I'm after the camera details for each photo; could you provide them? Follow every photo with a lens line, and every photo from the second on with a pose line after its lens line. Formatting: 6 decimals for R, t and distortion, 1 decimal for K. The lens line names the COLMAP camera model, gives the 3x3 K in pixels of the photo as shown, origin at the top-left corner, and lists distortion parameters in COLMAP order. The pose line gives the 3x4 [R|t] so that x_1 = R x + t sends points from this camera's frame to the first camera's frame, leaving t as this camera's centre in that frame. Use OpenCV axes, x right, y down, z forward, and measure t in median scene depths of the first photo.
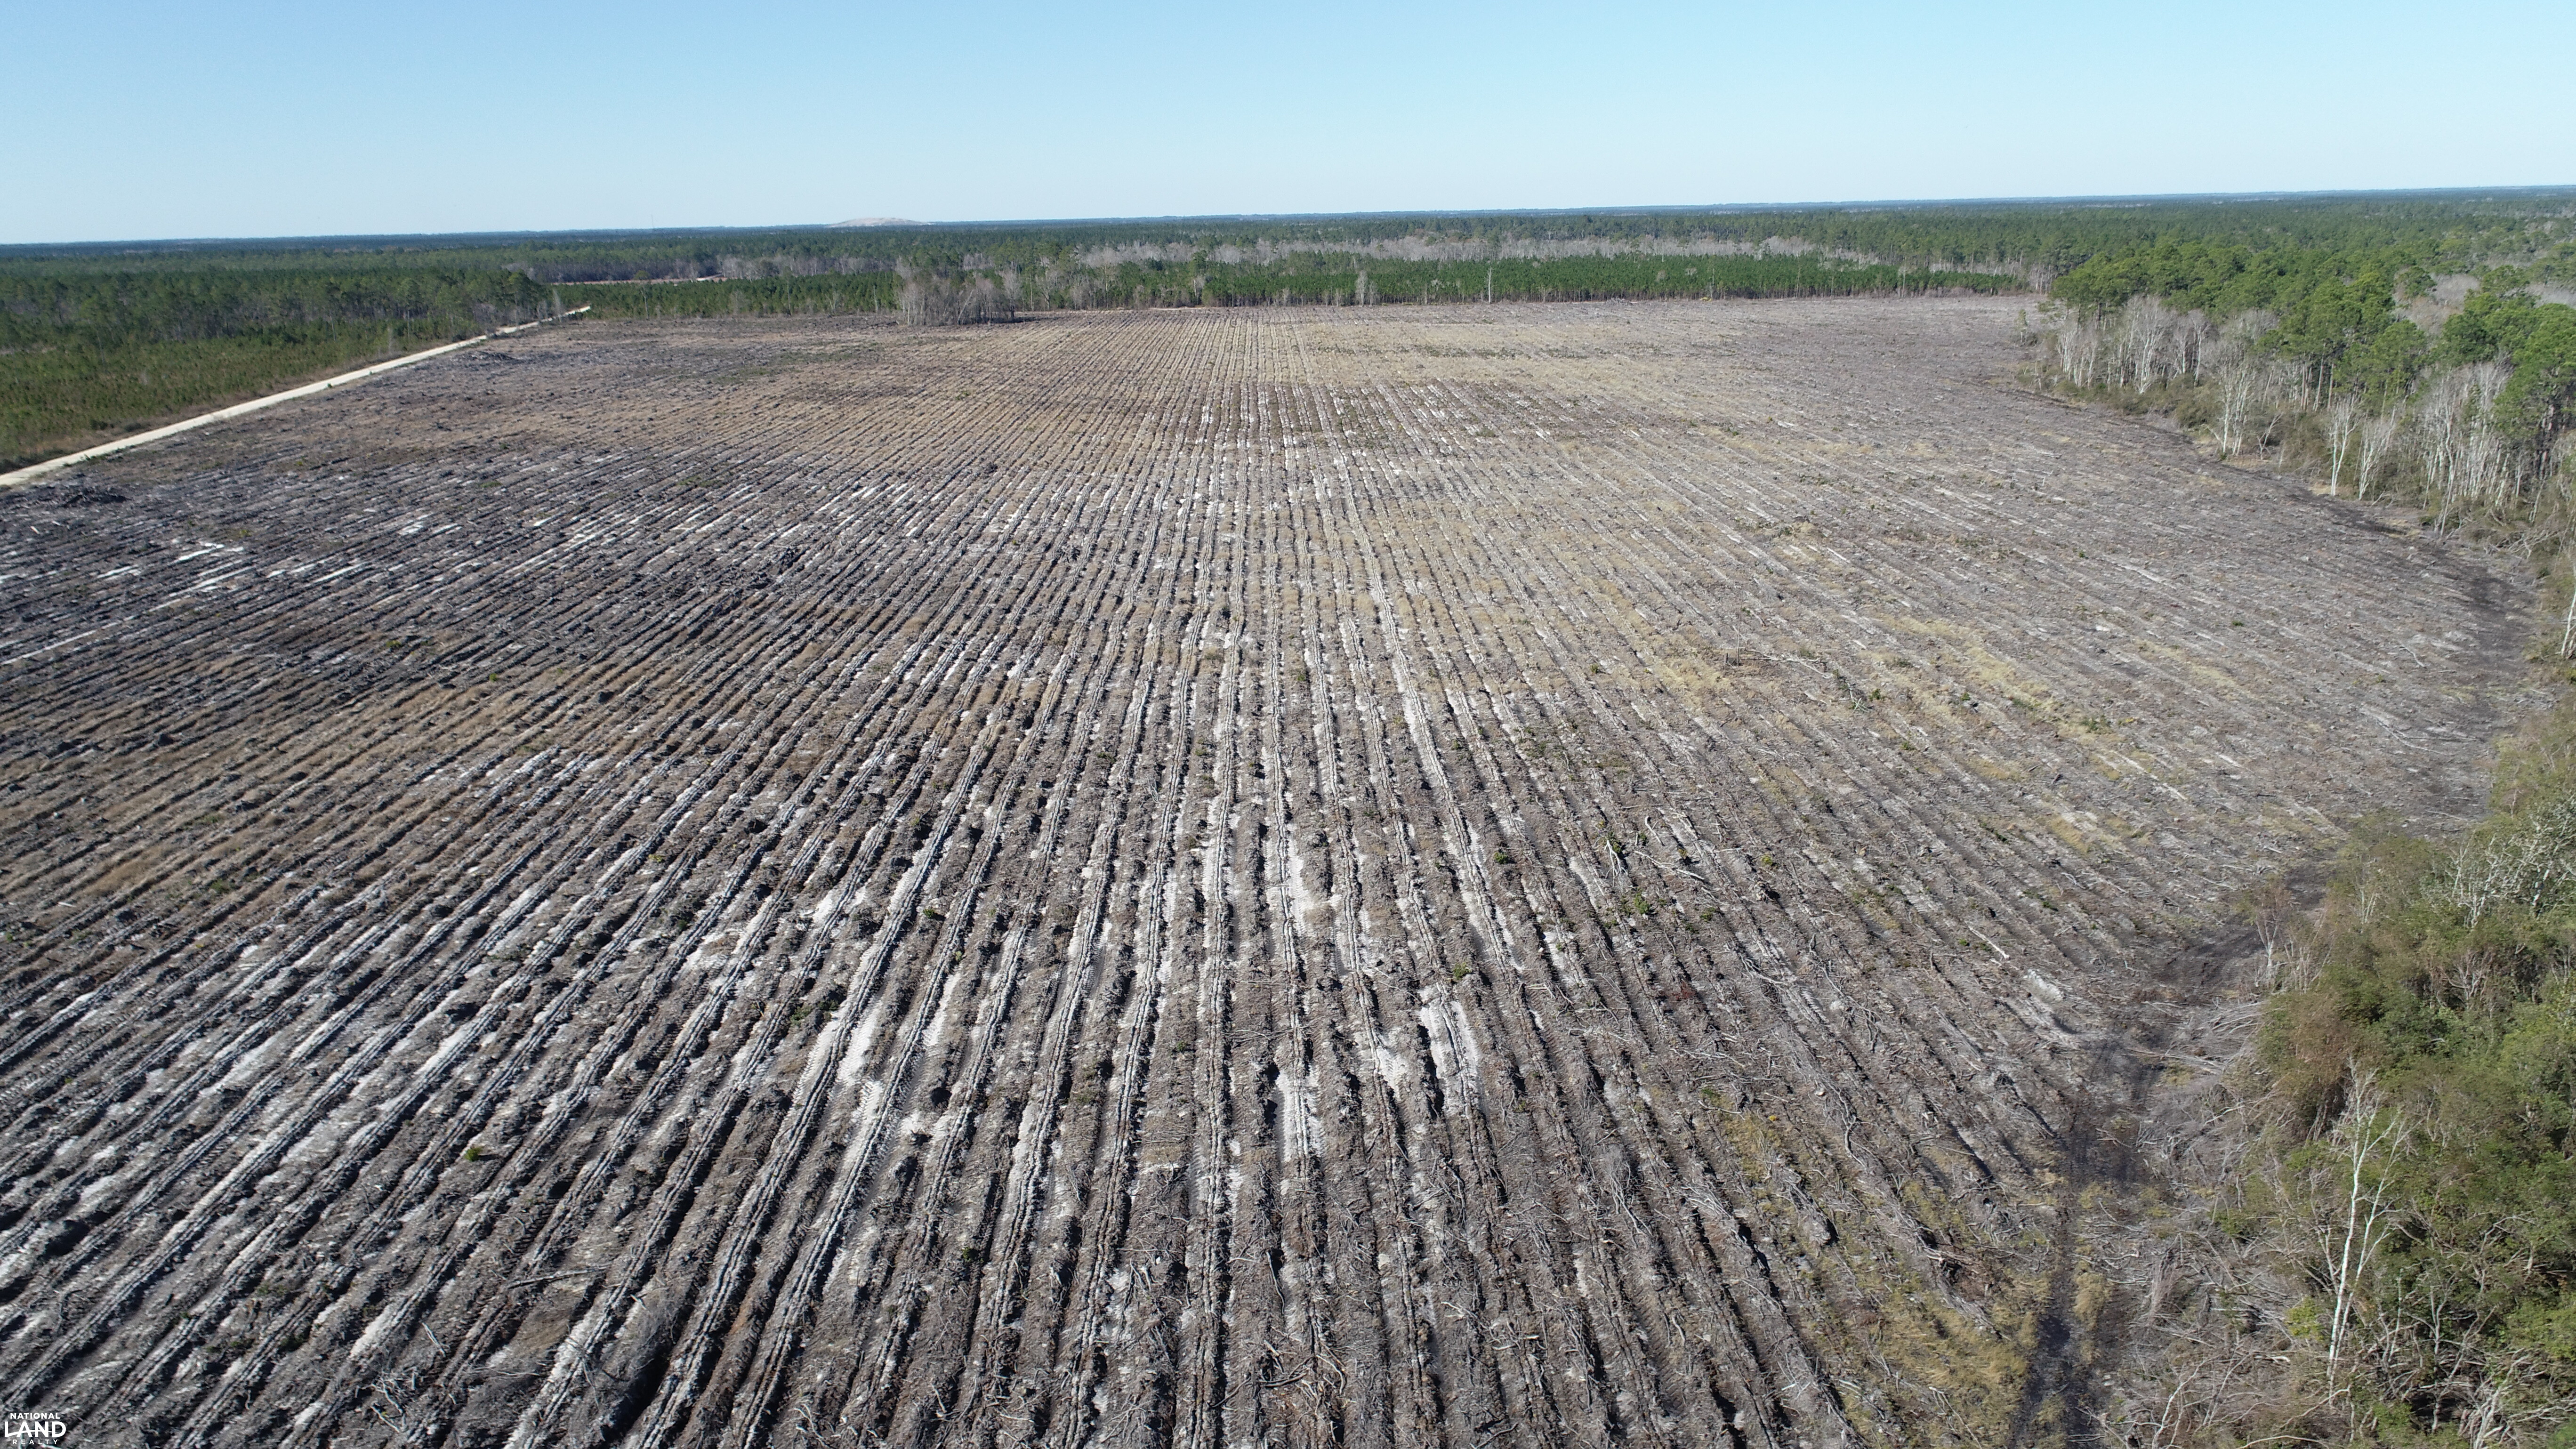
lens RADIAL K [[1730.4, 0, 1288.1], [0, 1730.4, 718.6], [0, 0, 1]] dist [0.000791, 0.001688]
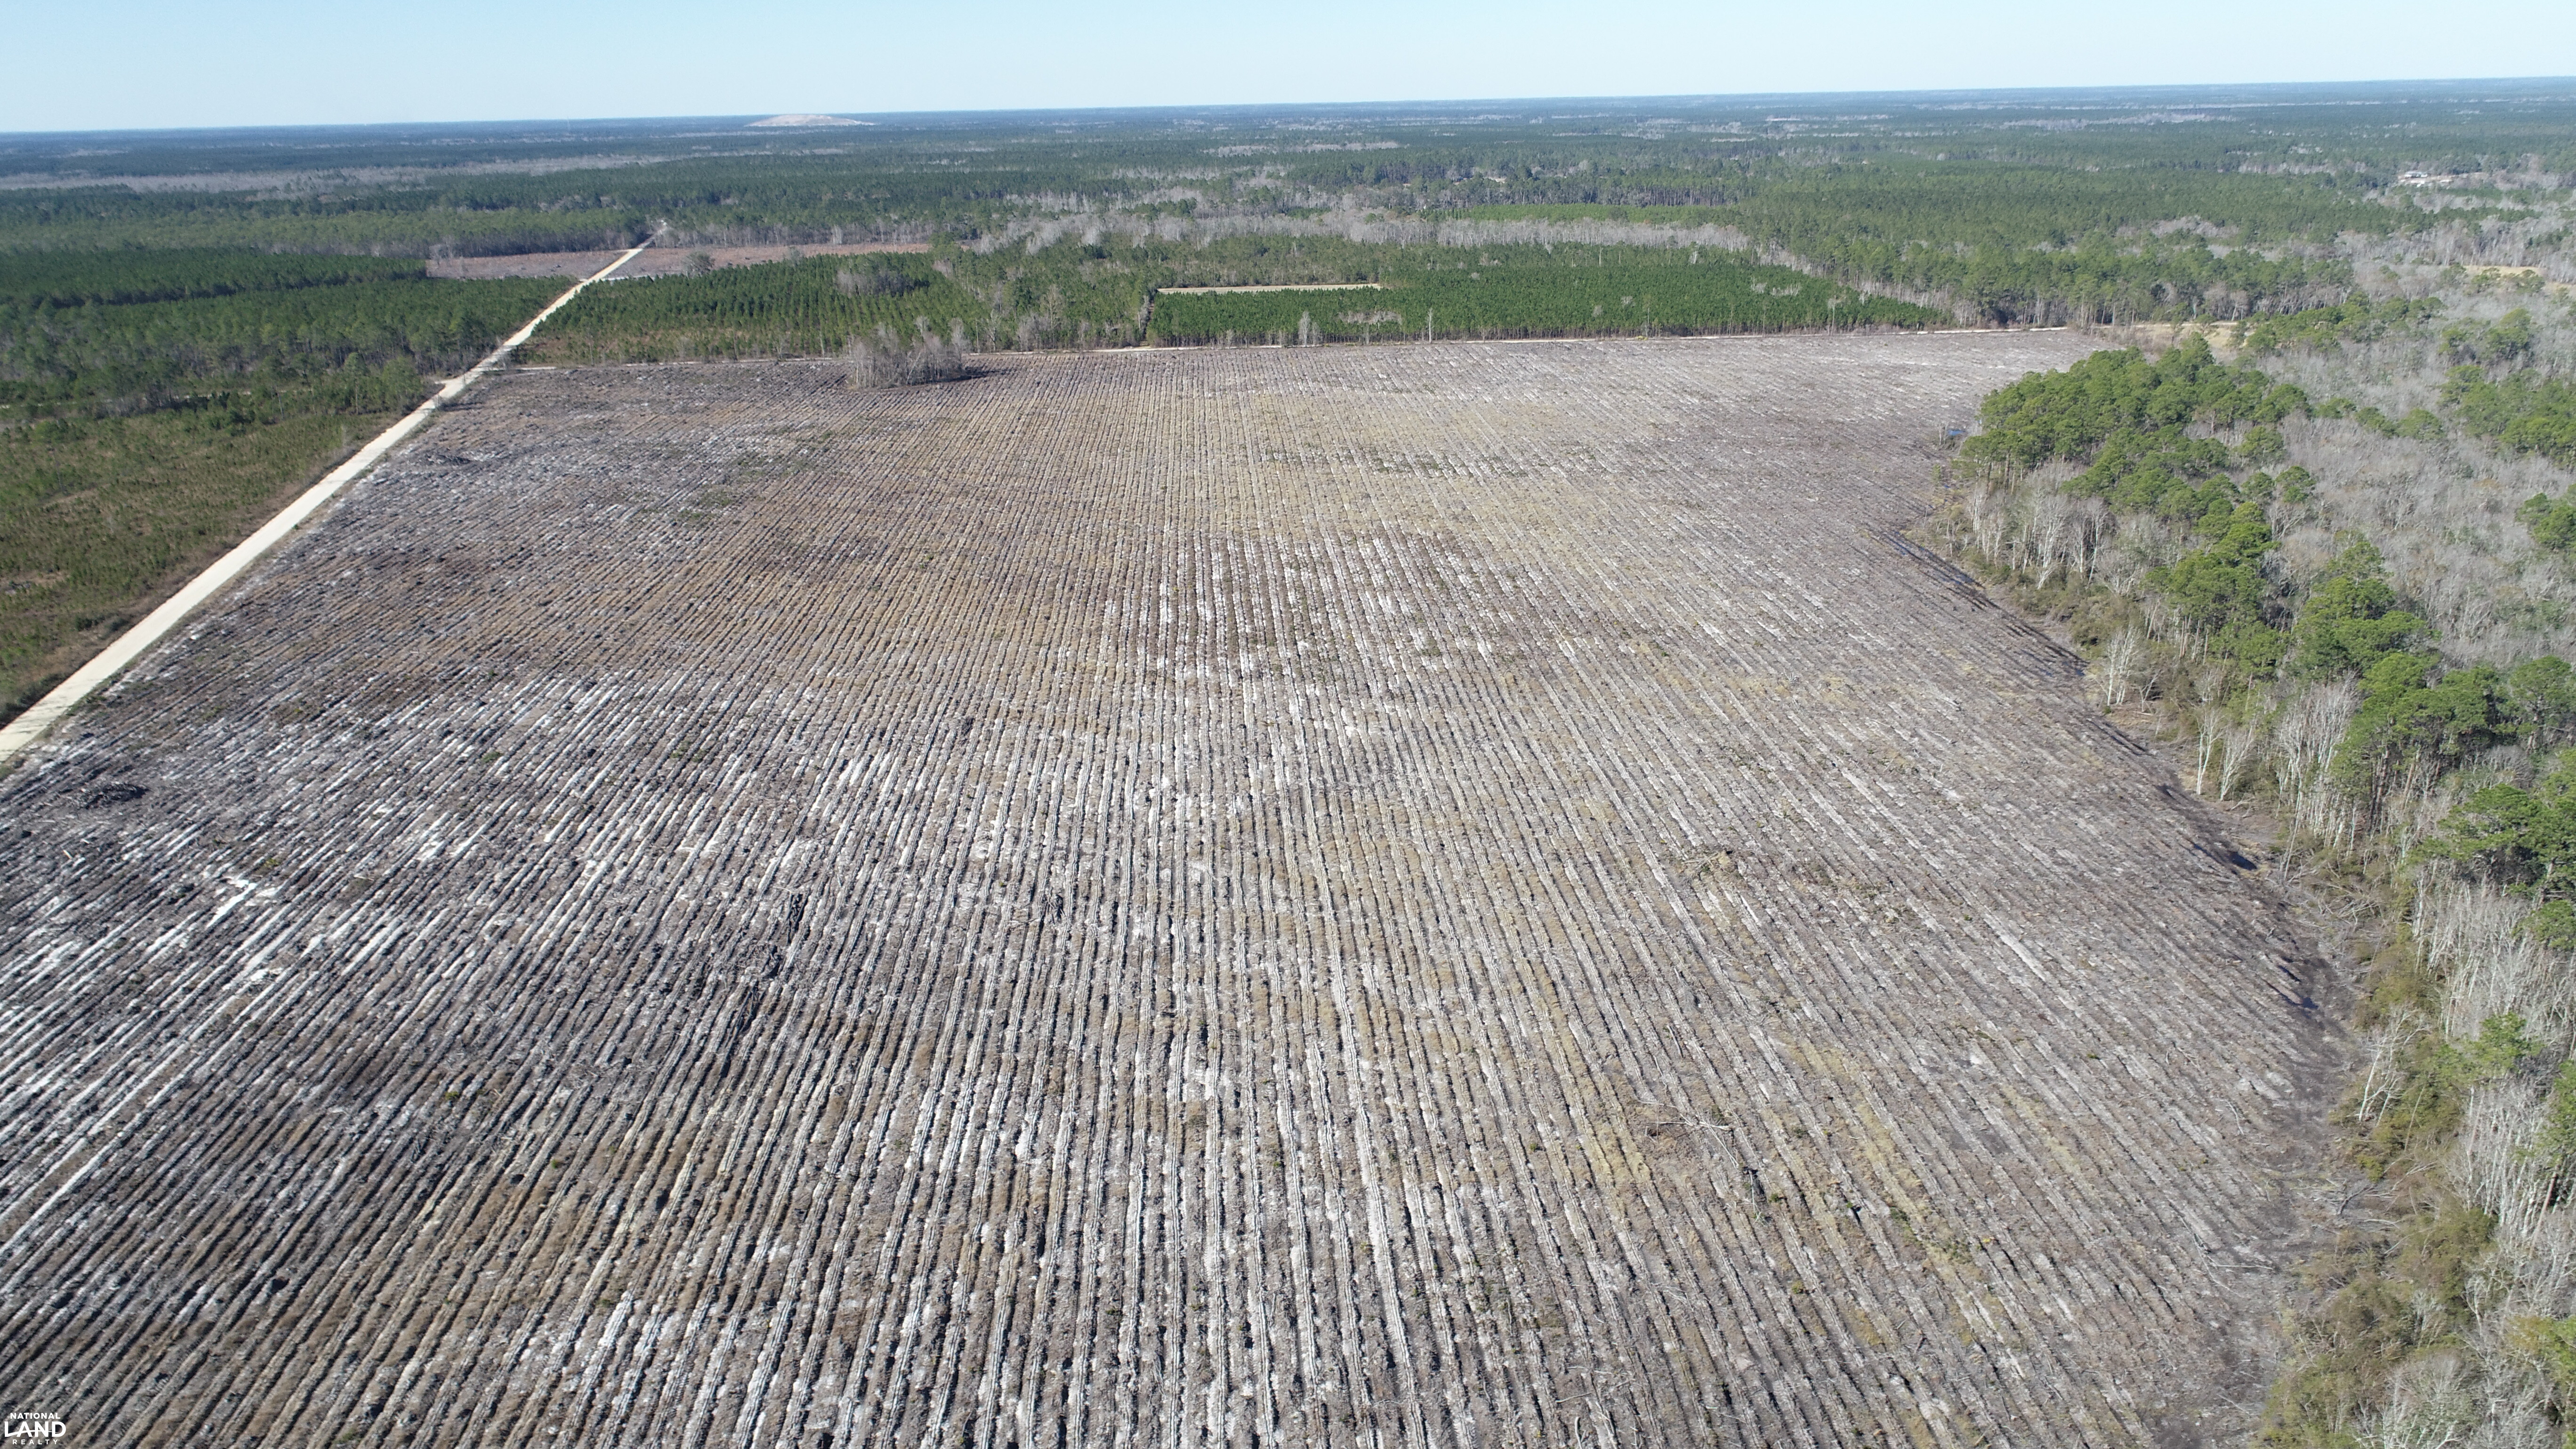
lens RADIAL K [[1730.4, 0, 1287.1], [0, 1730.4, 718.2], [0, 0, 1]] dist [0.000791, 0.001688]
pose [[0.999335, -0.016842, 0.032331, -0.019478], [0.014365, 0.997051, 0.075381, -0.446836], [-0.033505, -0.074867, 0.996630, -0.126540]]
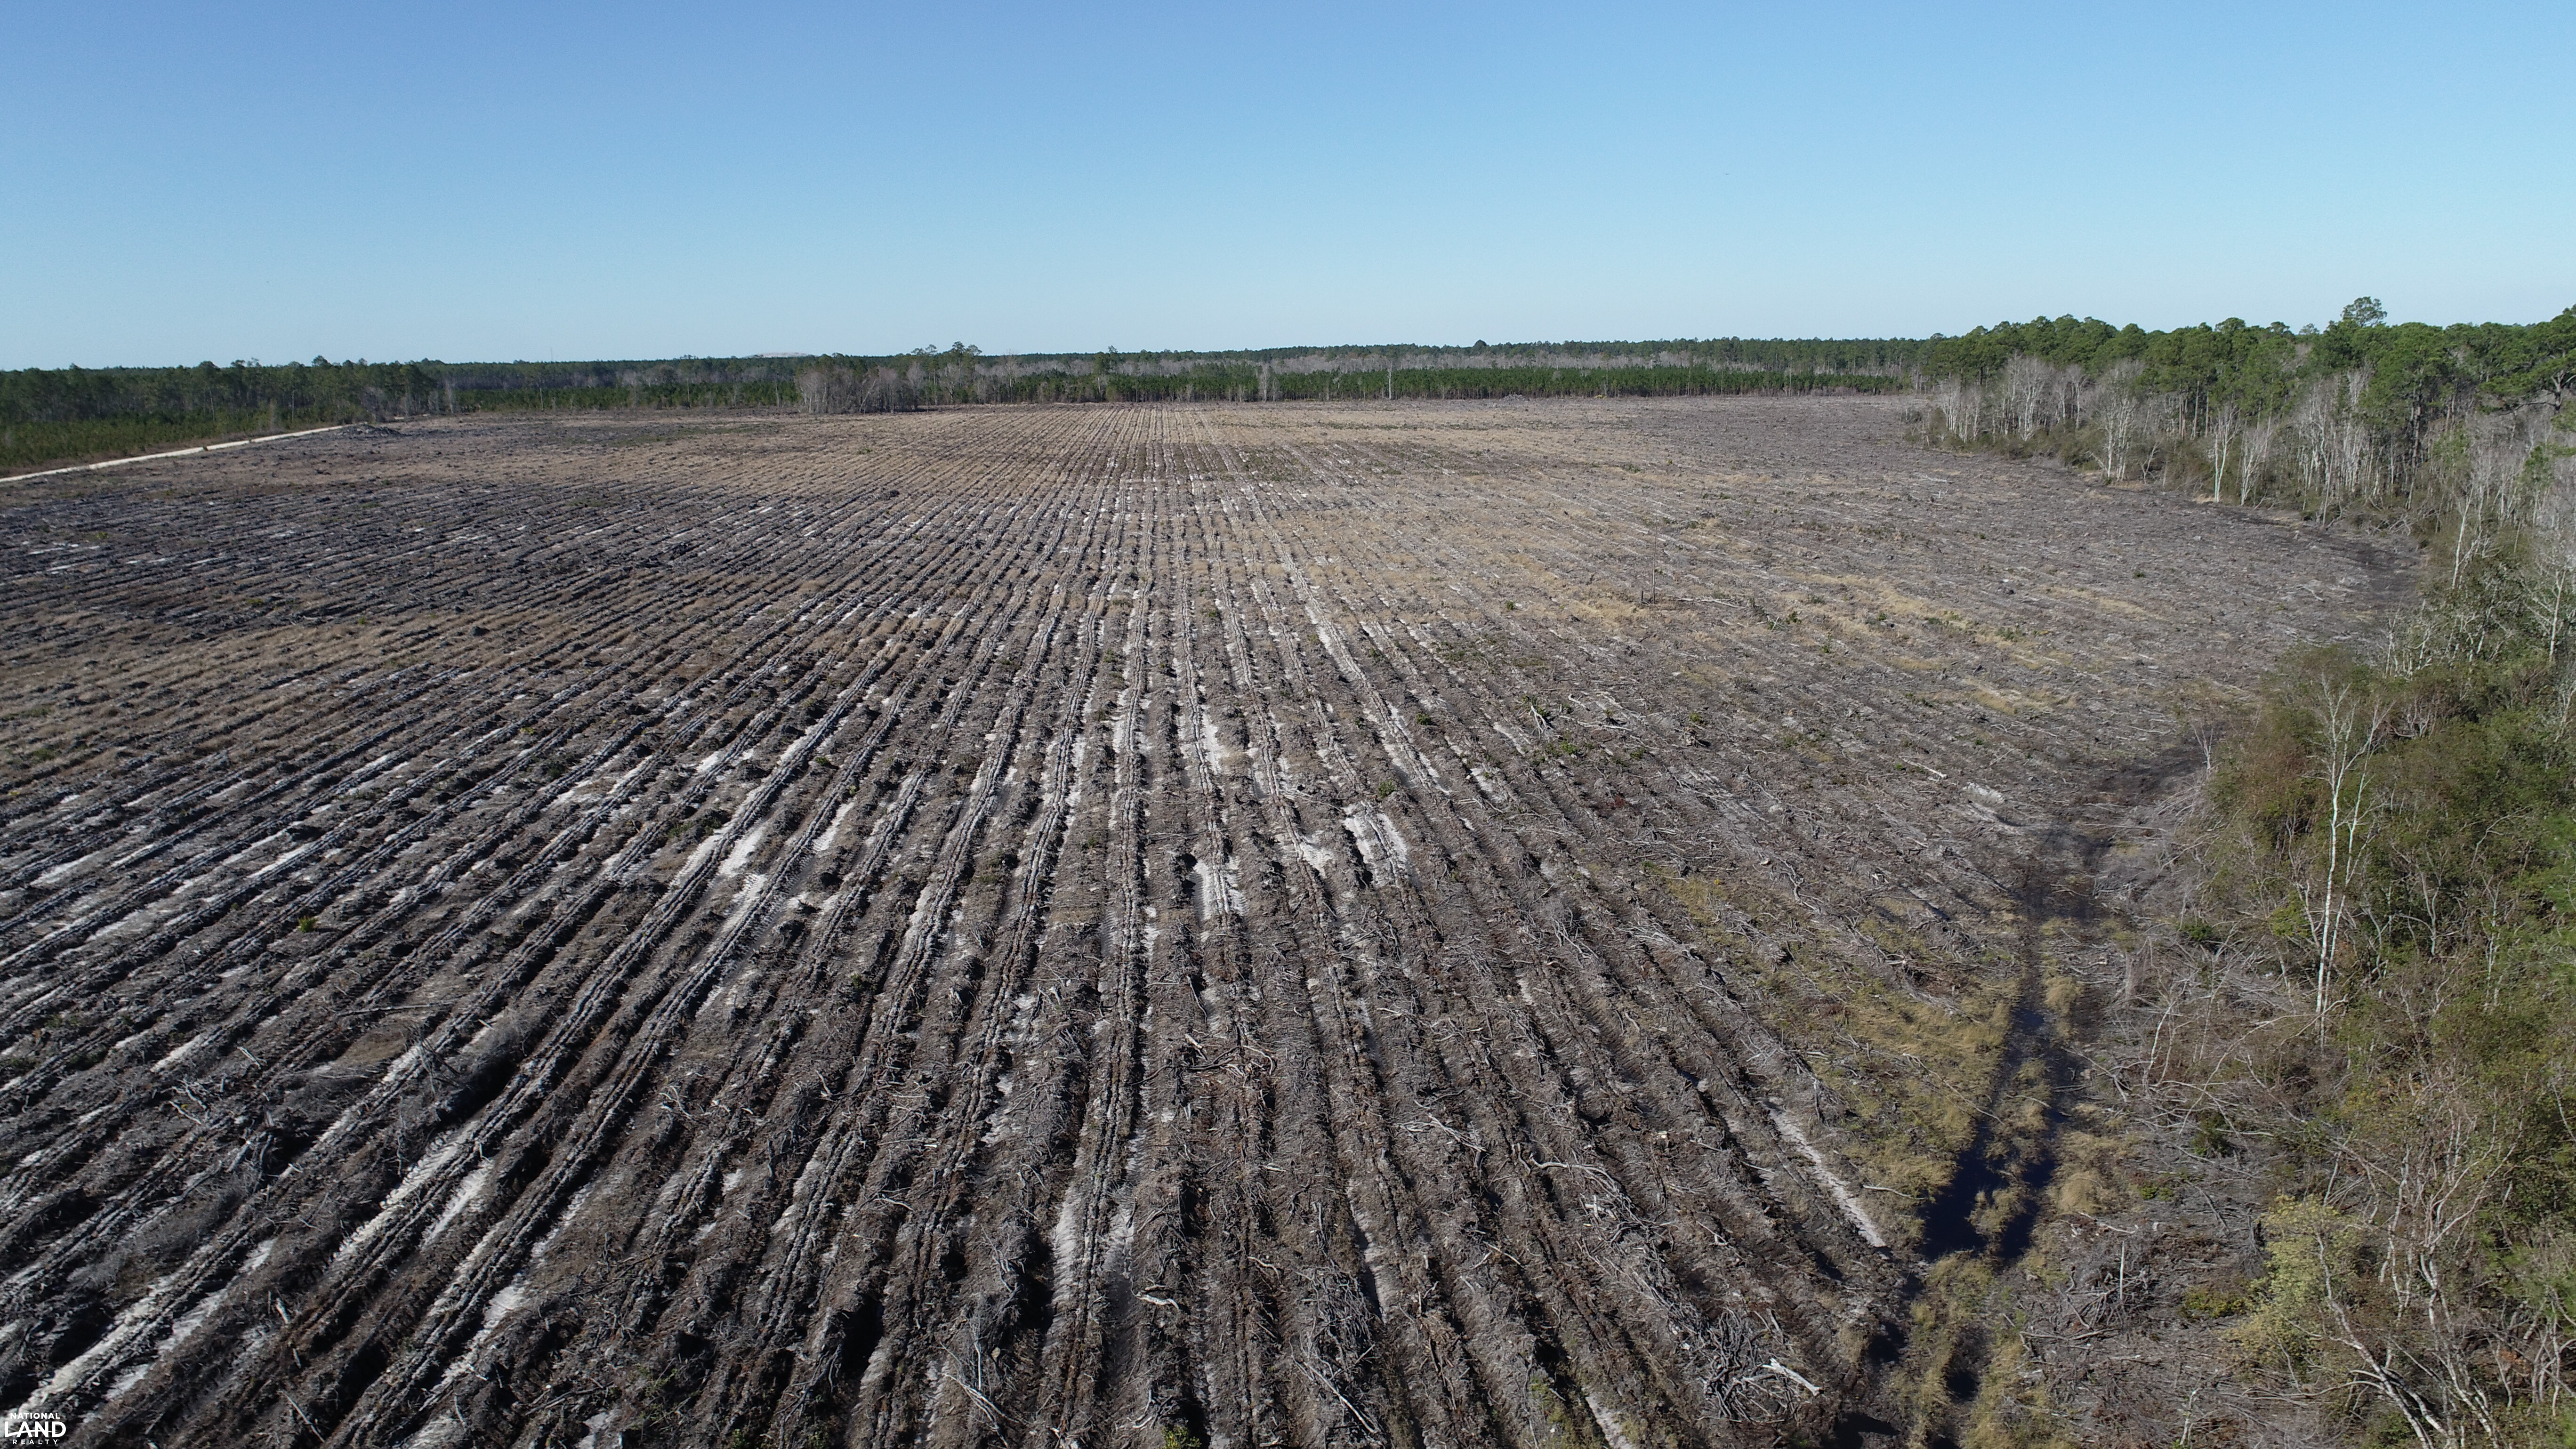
lens RADIAL K [[1730.4, 0, 1286.0], [0, 1730.4, 714.2], [0, 0, 1]] dist [0.000791, 0.001688]
pose [[0.998498, -0.004251, 0.054631, -0.004781], [0.008780, 0.996516, -0.082944, 0.126989], [-0.054088, 0.083299, 0.995056, 0.035188]]
